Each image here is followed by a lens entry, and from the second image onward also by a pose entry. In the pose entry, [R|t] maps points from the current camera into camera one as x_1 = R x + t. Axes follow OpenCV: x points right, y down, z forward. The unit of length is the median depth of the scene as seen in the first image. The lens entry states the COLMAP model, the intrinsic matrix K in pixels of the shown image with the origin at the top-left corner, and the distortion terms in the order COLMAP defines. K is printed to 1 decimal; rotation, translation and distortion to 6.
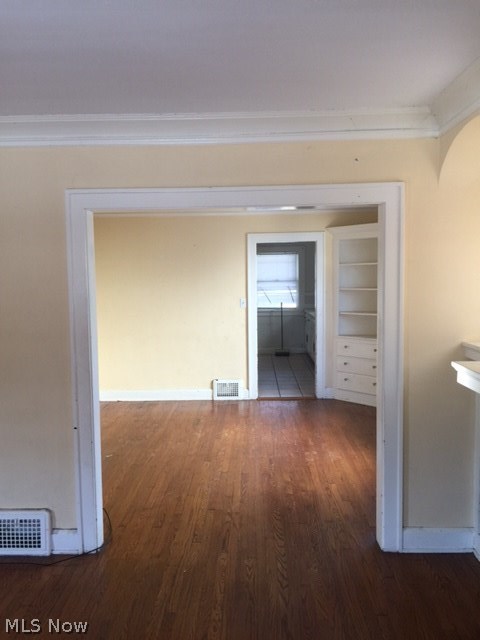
lens RADIAL K [[555.3, 0, 243.0], [0, 555.3, 319.9], [0, 0, 1]] dist [0.051892, -0.001751]
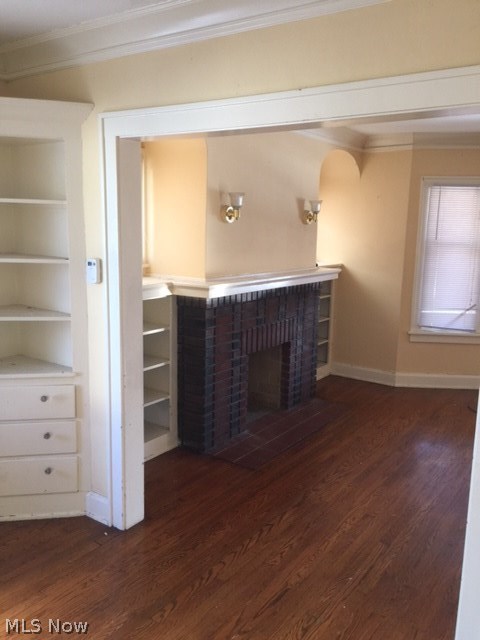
lens RADIAL K [[555.3, 0, 244.6], [0, 555.3, 324.5], [0, 0, 1]] dist [0.051892, -0.001751]
pose [[-0.832789, -0.111466, 0.542252, -0.376843], [0.031035, 0.968578, 0.246764, -0.134549], [-0.552720, 0.222331, -0.803162, 1.636812]]
